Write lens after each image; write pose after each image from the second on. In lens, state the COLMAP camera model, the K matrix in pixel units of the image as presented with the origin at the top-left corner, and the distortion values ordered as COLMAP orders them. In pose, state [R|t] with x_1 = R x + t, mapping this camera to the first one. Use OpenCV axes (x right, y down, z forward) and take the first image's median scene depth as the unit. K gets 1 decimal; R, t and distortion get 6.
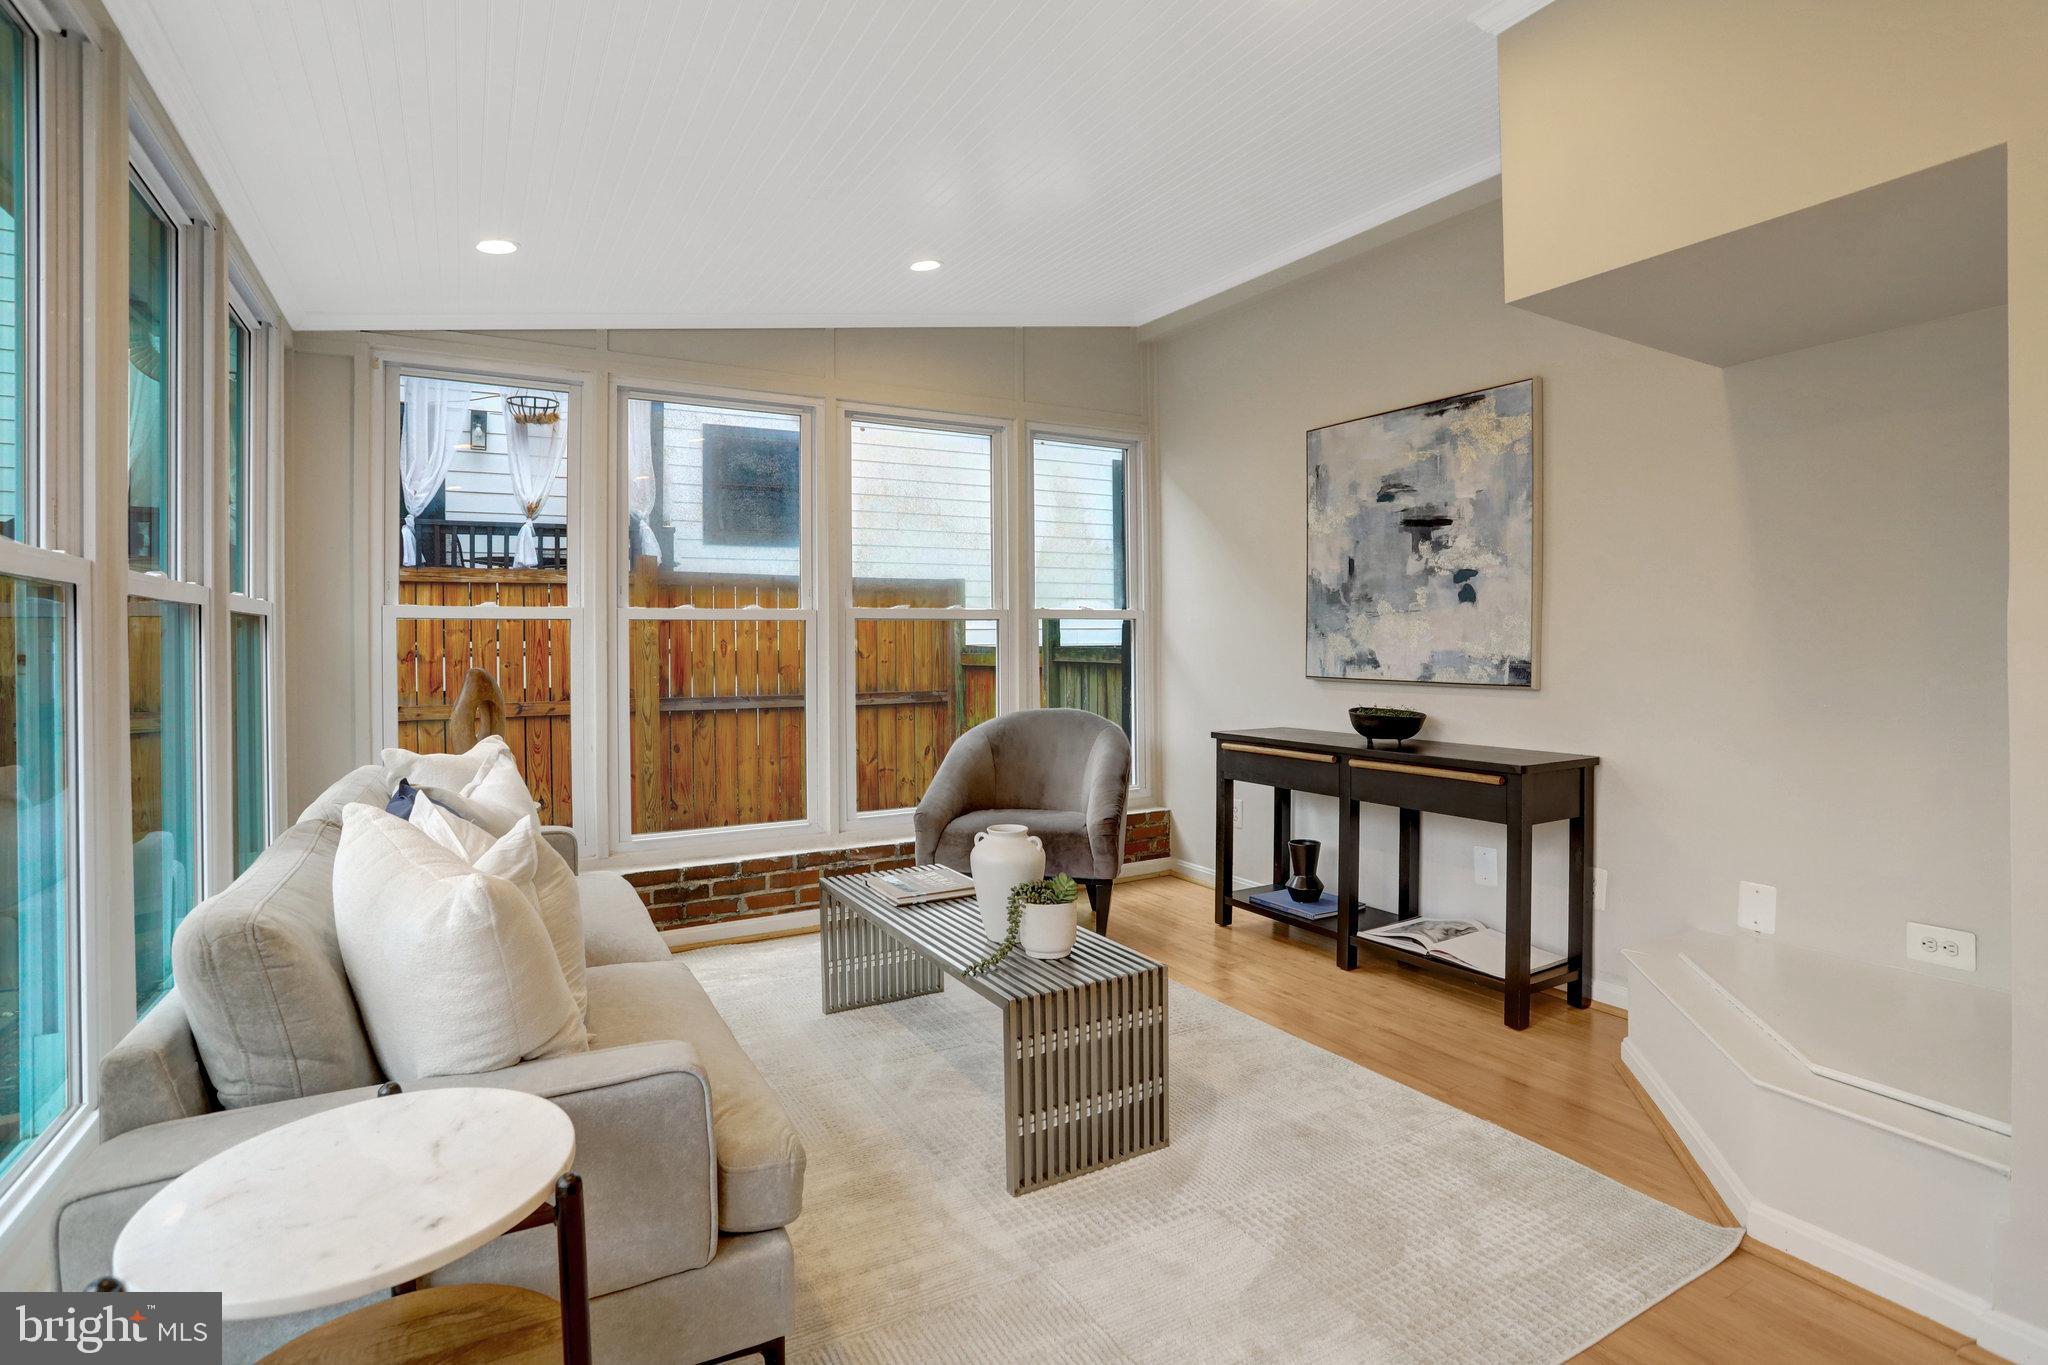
lens RADIAL K [[1004.0, 0, 1017.5], [0, 1004.0, 670.9], [0, 0, 1]] dist [-0.050911, 0.037033]
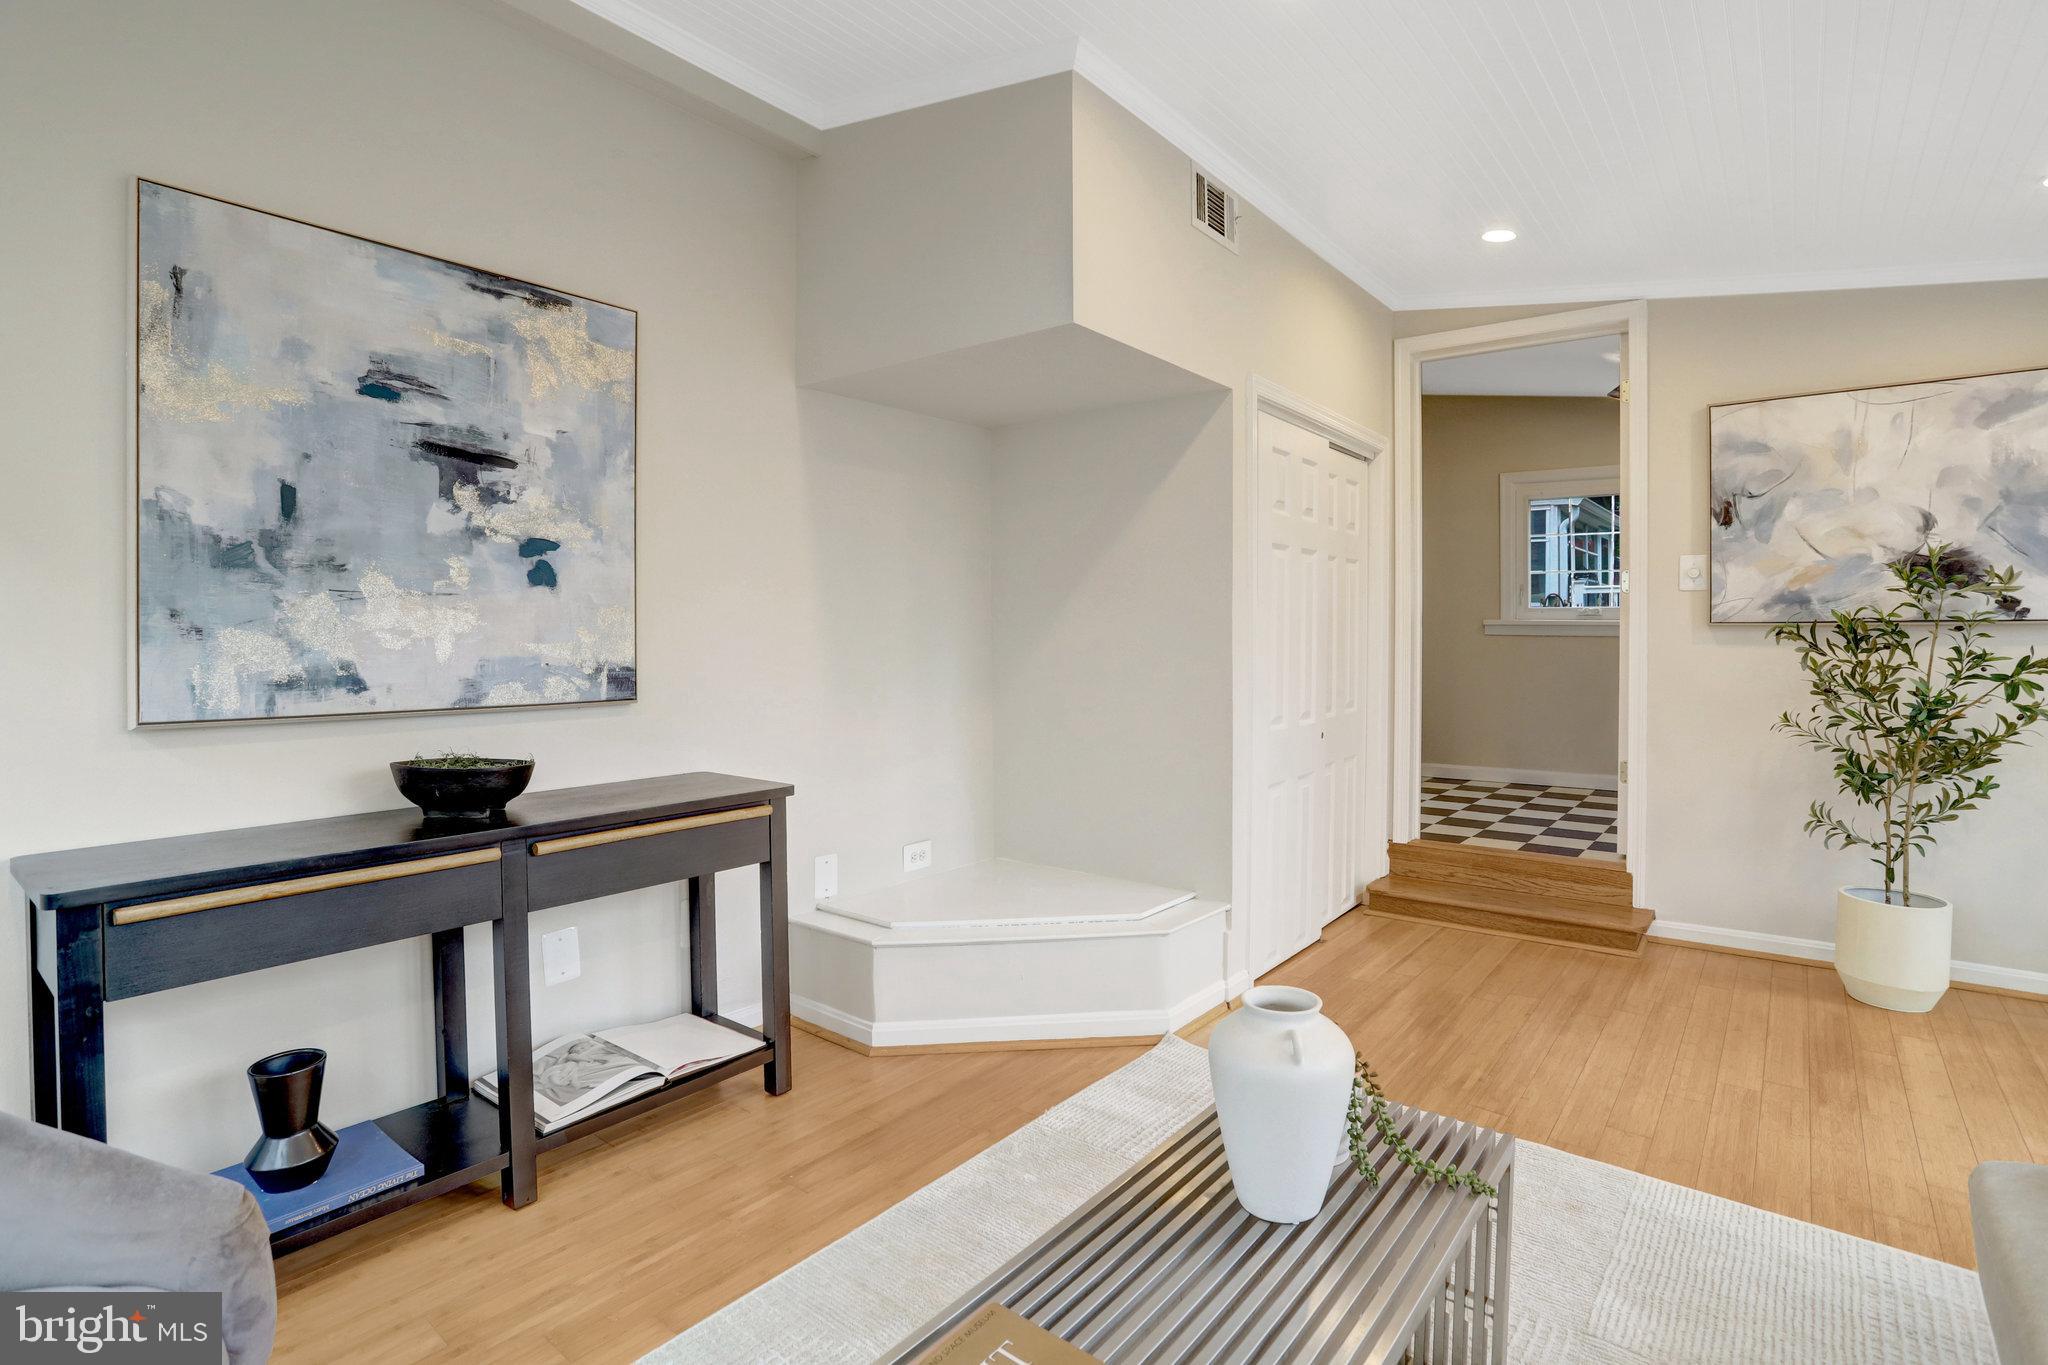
lens RADIAL K [[1004.0, 0, 1017.5], [0, 1004.0, 670.9], [0, 0, 1]] dist [-0.050911, 0.037033]
pose [[-0.350972, -0.014318, 0.936276, -0.302925], [0.044895, 0.998476, 0.032098, -0.017073], [-0.935309, 0.053300, -0.349795, 0.904870]]
